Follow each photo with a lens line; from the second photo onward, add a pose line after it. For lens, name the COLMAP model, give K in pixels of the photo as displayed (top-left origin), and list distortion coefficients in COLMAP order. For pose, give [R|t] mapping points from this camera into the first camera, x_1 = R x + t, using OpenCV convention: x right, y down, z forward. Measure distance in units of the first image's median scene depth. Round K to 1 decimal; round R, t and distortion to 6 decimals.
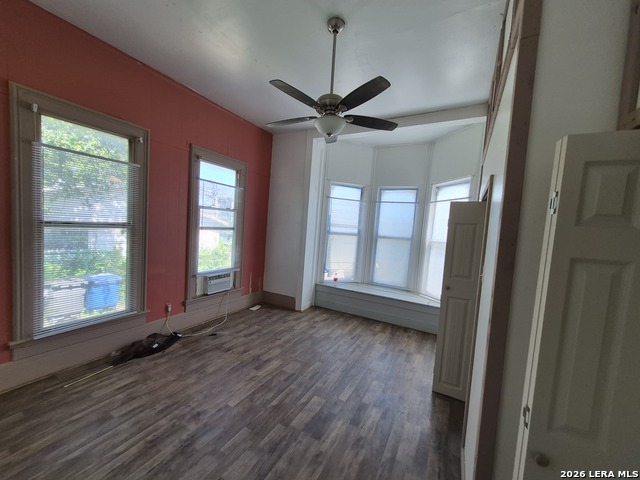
lens RADIAL K [[250.7, 0, 316.8], [0, 250.7, 241.7], [0, 0, 1]] dist [0.002993, 0.000141]
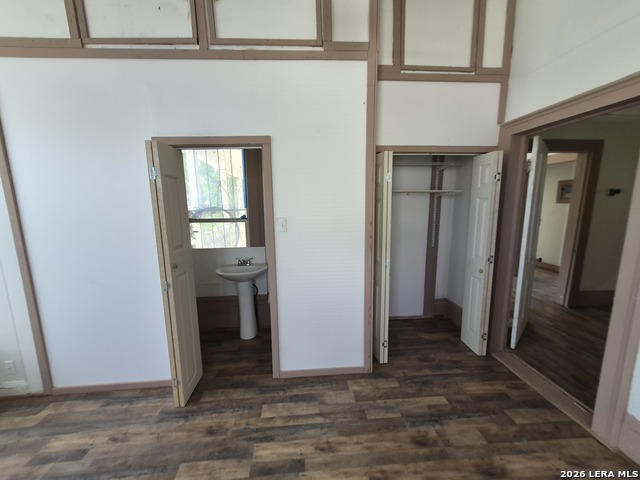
lens RADIAL K [[250.7, 0, 318.6], [0, 250.7, 242.5], [0, 0, 1]] dist [0.002993, 0.000141]
pose [[-0.547860, -0.179051, 0.817185, -0.278876], [0.029559, 0.972074, 0.232805, -0.039877], [-0.836048, 0.151700, -0.527268, 1.002878]]
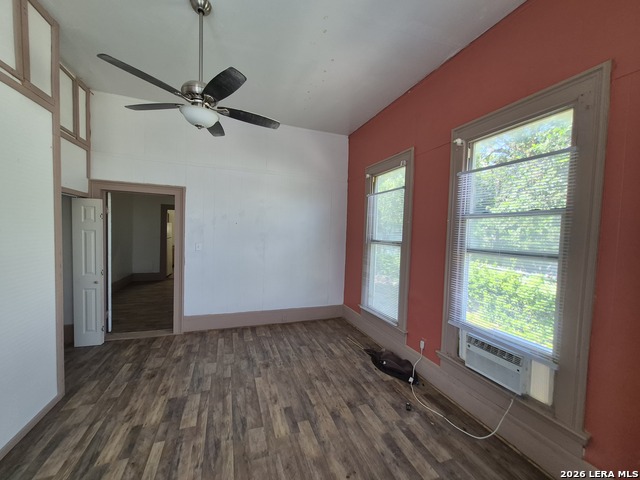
lens RADIAL K [[250.7, 0, 316.5], [0, 250.7, 242.1], [0, 0, 1]] dist [0.002993, 0.000141]
pose [[-0.657050, -0.044081, -0.752557, 0.370688], [-0.113575, 0.992682, 0.041015, -0.086898], [0.745242, 0.112420, -0.657249, 1.686188]]
